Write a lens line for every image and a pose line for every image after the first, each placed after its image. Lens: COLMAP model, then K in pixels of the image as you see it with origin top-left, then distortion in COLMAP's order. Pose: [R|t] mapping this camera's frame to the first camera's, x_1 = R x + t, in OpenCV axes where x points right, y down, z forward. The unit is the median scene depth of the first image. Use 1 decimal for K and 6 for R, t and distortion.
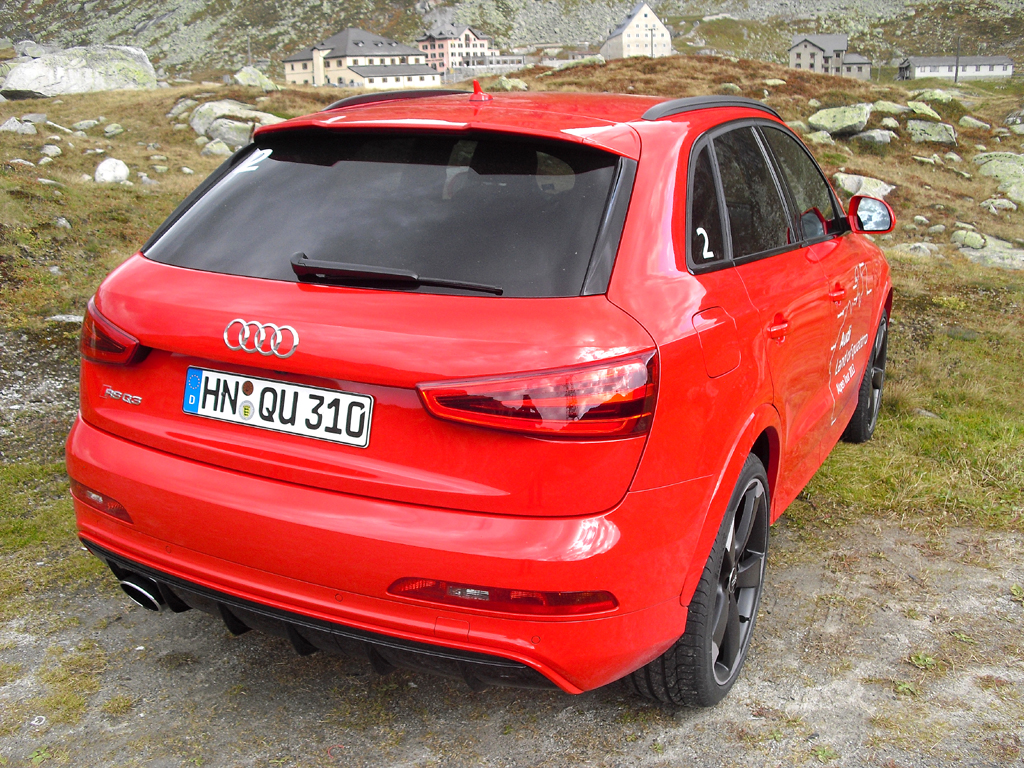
lens RADIAL K [[1092.4, 0, 507.5], [0, 1092.4, 386.6], [0, 0, 1]] dist [-0.114892, 0.000000]
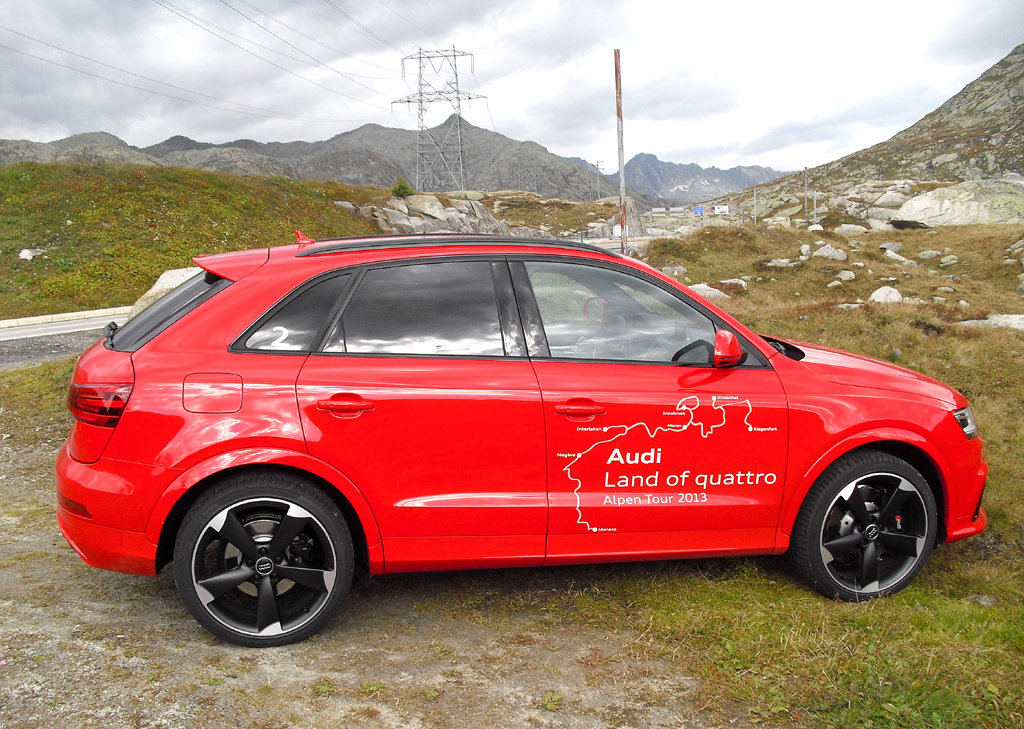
lens RADIAL K [[1060.5, 0, 512.7], [0, 1060.5, 363.6], [0, 0, 1]] dist [-0.003594, 0.000000]
pose [[0.634385, 0.107072, -0.765566, 0.845359], [-0.211148, 0.976701, -0.038366, -0.057302], [0.743621, 0.185986, 0.642212, 0.157583]]
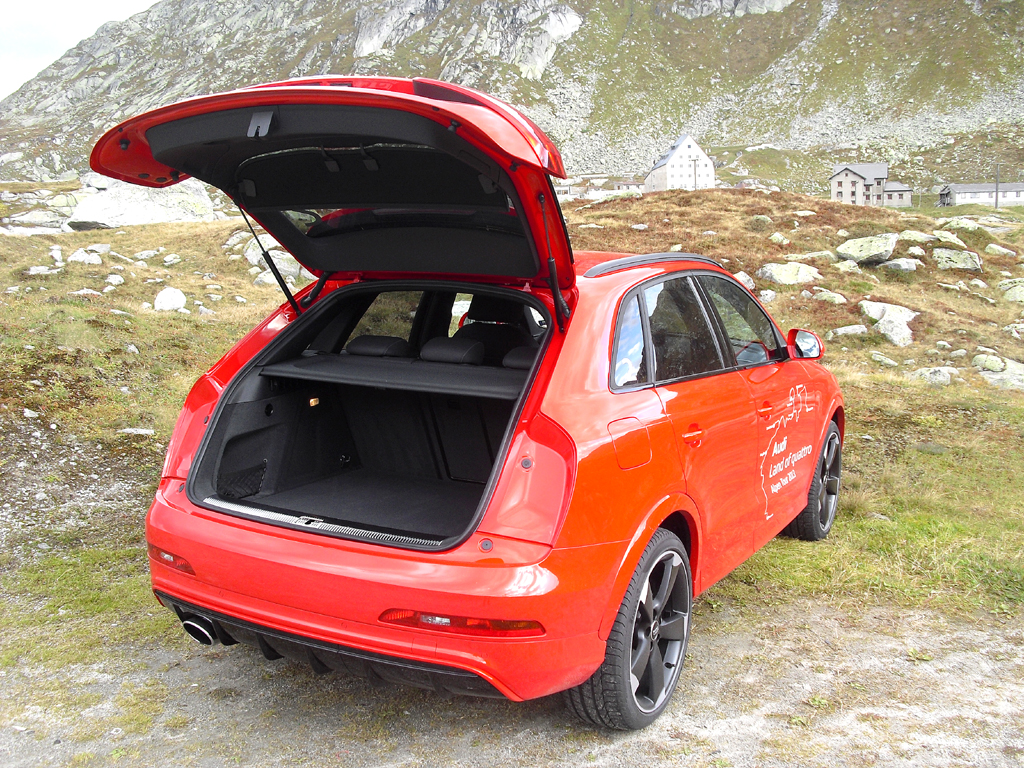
lens RADIAL K [[1092.4, 0, 517.3], [0, 1092.4, 378.1], [0, 0, 1]] dist [-0.114892, 0.000000]
pose [[0.999418, 0.001462, -0.034084, 0.050283], [-0.005610, 0.992525, -0.121913, 0.022754], [0.033651, 0.122033, 0.991955, -0.179338]]
